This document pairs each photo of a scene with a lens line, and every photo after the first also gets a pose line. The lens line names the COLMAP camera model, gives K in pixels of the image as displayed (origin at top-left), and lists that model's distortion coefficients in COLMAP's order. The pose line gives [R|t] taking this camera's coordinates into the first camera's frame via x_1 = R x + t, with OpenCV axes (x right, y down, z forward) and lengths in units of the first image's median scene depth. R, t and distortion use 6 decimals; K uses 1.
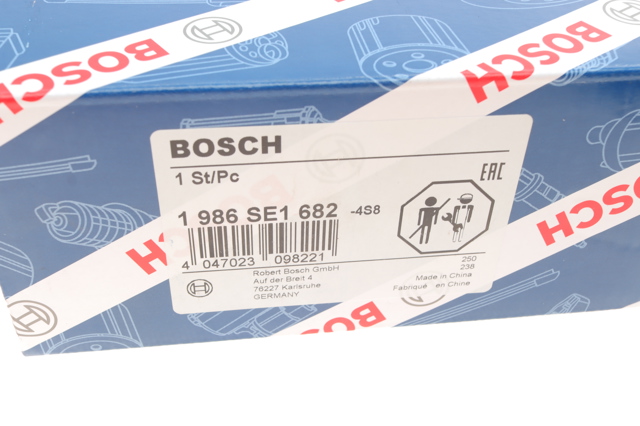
lens RADIAL K [[738.4, 0, 320.6], [0, 738.4, 212.1], [0, 0, 1]] dist [-0.000715, 0.000000]
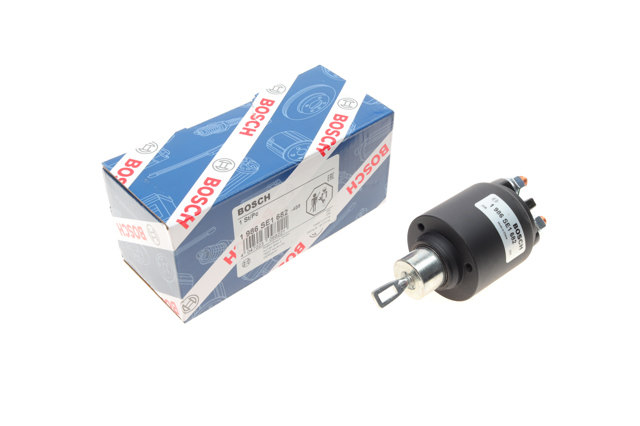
lens RADIAL K [[738.4, 0, 318.6], [0, 738.4, 211.7], [0, 0, 1]] dist [-0.000715, 0.000000]
pose [[0.817807, -0.380615, 0.431653, -1.019316], [0.366538, 0.922737, 0.119194, -0.274376], [-0.443669, 0.060740, 0.894130, -1.397502]]
